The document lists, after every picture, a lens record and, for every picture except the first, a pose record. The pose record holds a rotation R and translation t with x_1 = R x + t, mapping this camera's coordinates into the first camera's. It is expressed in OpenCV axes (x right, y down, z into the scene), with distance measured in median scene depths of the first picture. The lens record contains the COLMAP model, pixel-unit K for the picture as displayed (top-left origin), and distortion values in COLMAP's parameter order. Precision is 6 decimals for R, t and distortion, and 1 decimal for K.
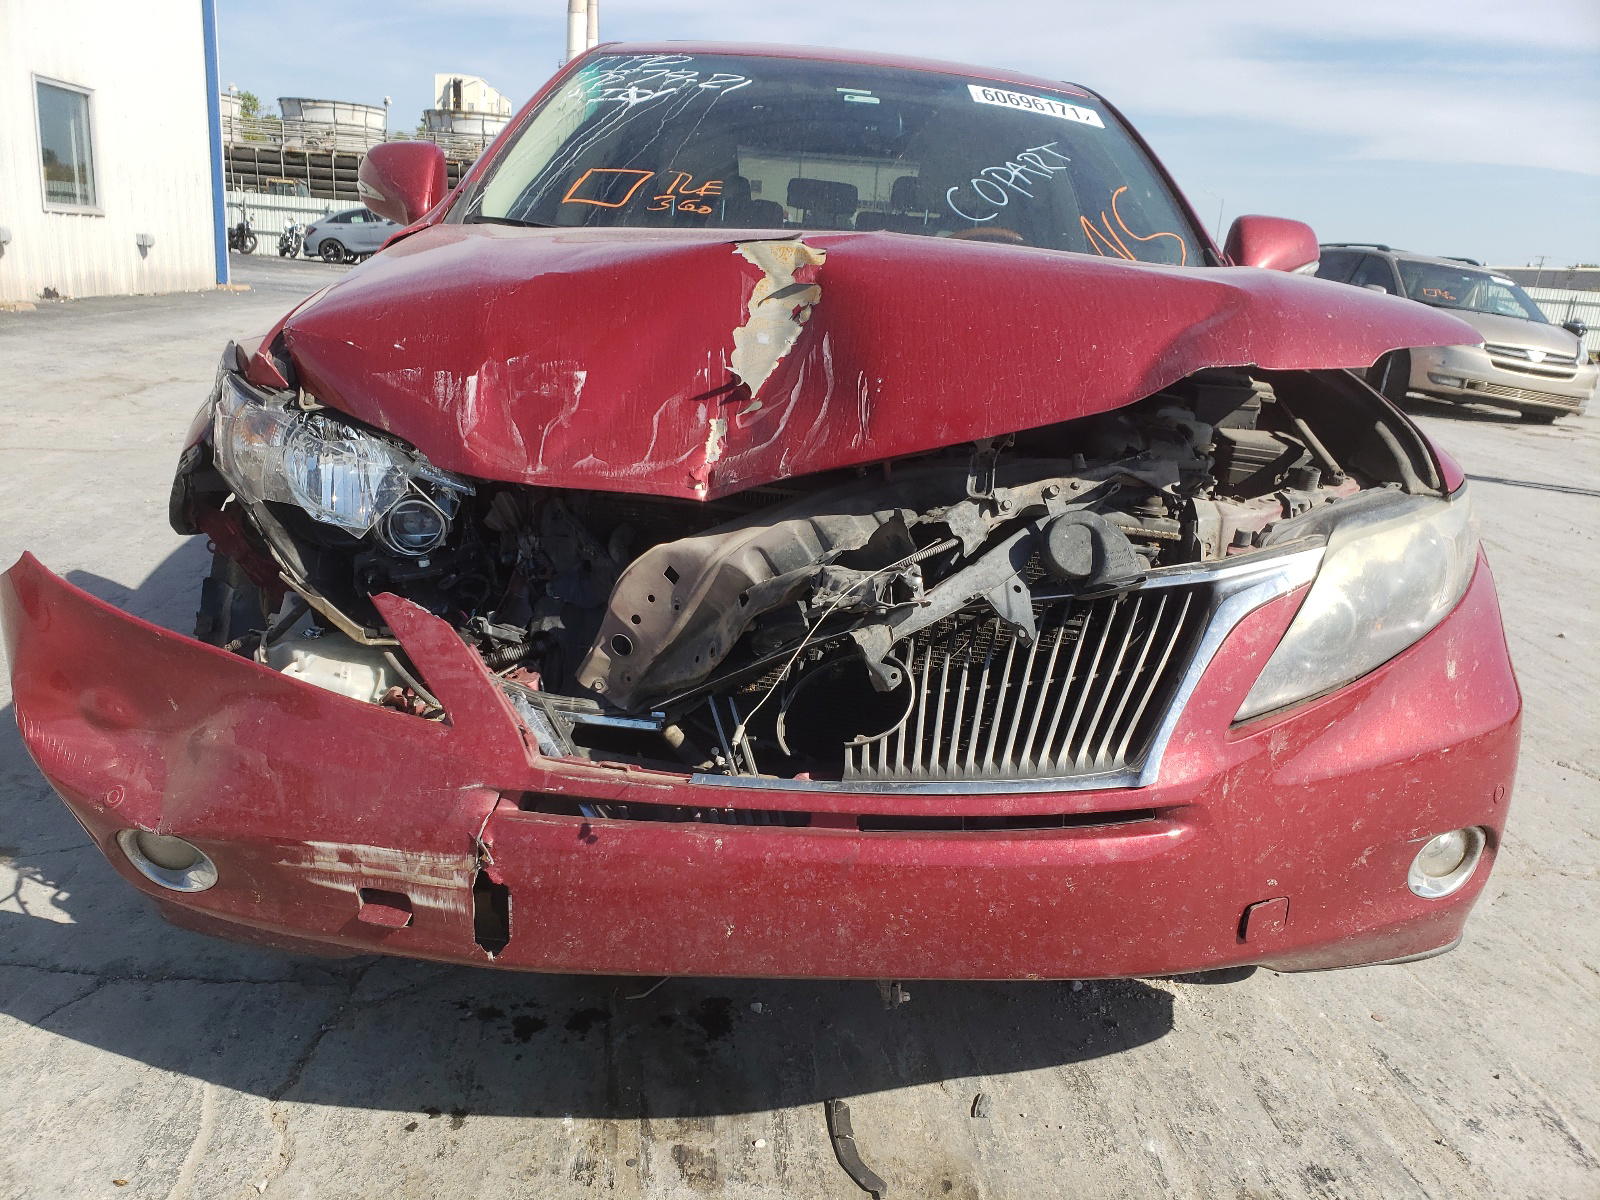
lens RADIAL K [[1308.0, 0, 800.0], [0, 1308.0, 600.0], [0, 0, 1]] dist [0.133644, -0.365552]
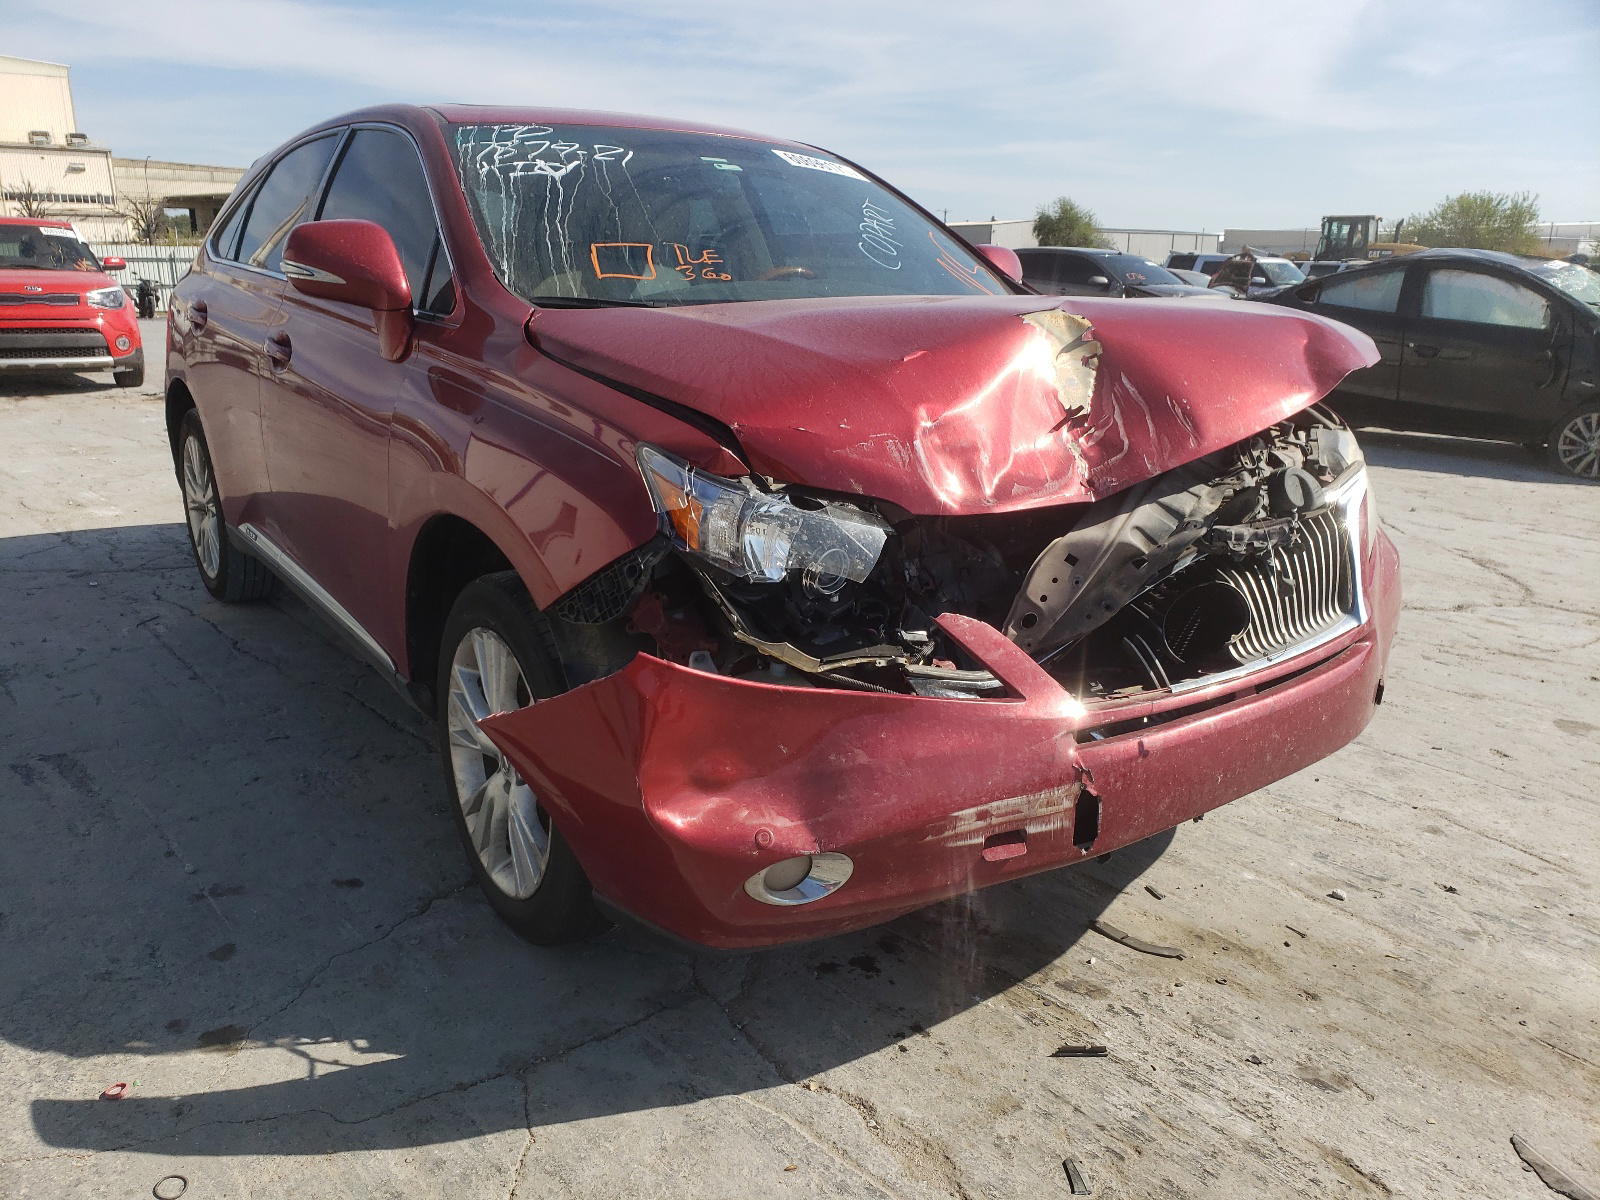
lens RADIAL K [[1308.0, 0, 800.0], [0, 1308.0, 600.0], [0, 0, 1]] dist [0.133644, -0.365552]
pose [[0.811719, -0.209785, 0.545071, -1.137392], [0.200378, 0.976650, 0.077487, -0.148469], [-0.548599, 0.046322, 0.834801, 0.004184]]
